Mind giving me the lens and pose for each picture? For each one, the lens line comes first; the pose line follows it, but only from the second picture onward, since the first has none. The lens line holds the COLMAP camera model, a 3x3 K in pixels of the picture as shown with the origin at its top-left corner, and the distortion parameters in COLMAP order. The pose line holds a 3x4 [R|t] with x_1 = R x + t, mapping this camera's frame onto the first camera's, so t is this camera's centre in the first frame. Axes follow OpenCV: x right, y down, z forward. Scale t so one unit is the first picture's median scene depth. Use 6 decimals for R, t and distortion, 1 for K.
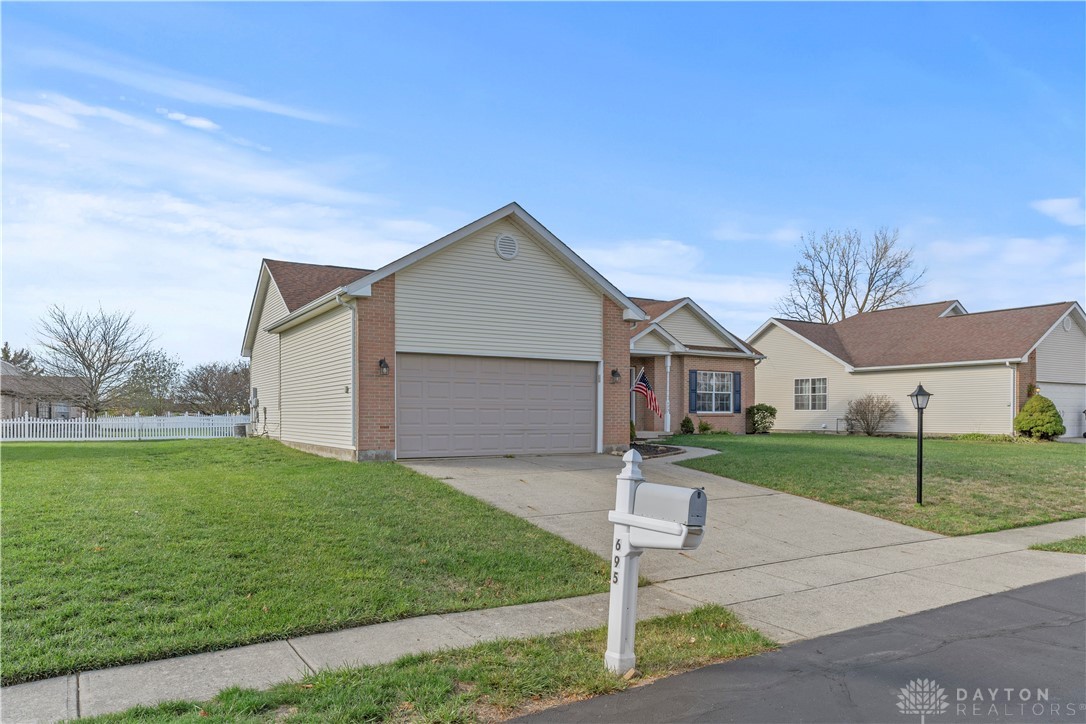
lens RADIAL K [[710.2, 0, 543.2], [0, 710.2, 418.9], [0, 0, 1]] dist [-0.000150, -0.000151]
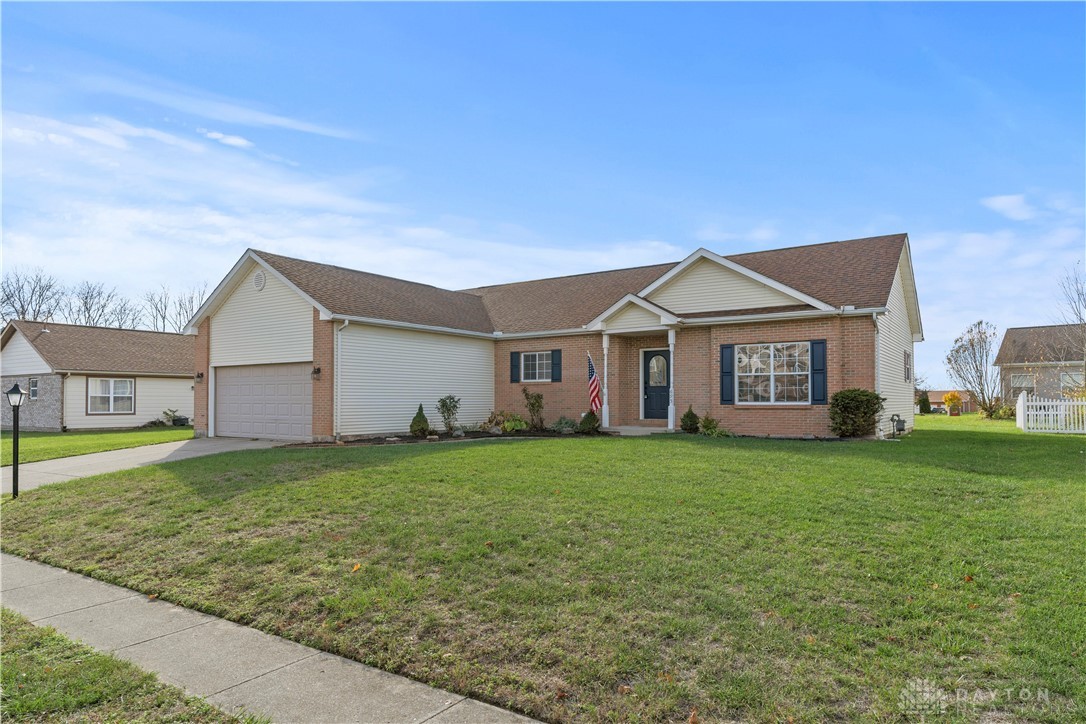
lens RADIAL K [[669.7, 0, 540.6], [0, 669.7, 387.4], [0, 0, 1]] dist [-0.000468, 0.000055]
pose [[0.425068, -0.020176, -0.904937, 0.770654], [-0.002321, 0.999724, -0.023380, -0.009438], [0.905159, 0.012039, 0.424904, 0.560553]]
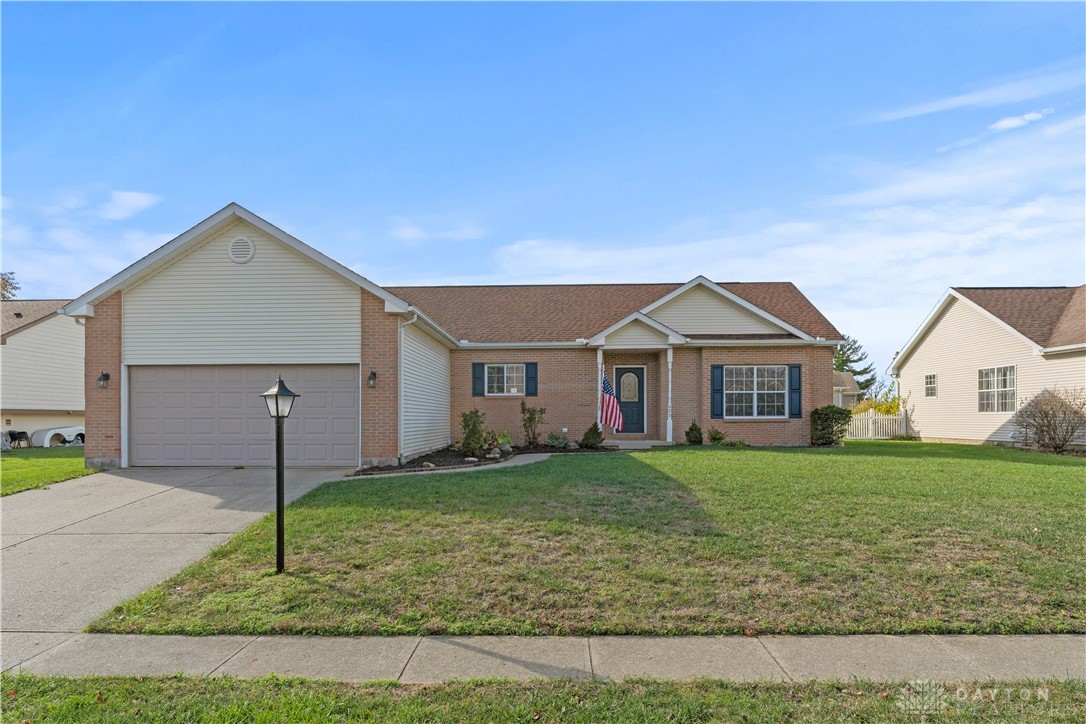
lens RADIAL K [[654.3, 0, 542.3], [0, 654.3, 415.8], [0, 0, 1]] dist [-0.003282, -0.000660]
pose [[0.844088, -0.007451, -0.536153, 0.456003], [0.002269, 0.999944, -0.010323, -0.004251], [0.536200, 0.007496, 0.844058, 0.279664]]
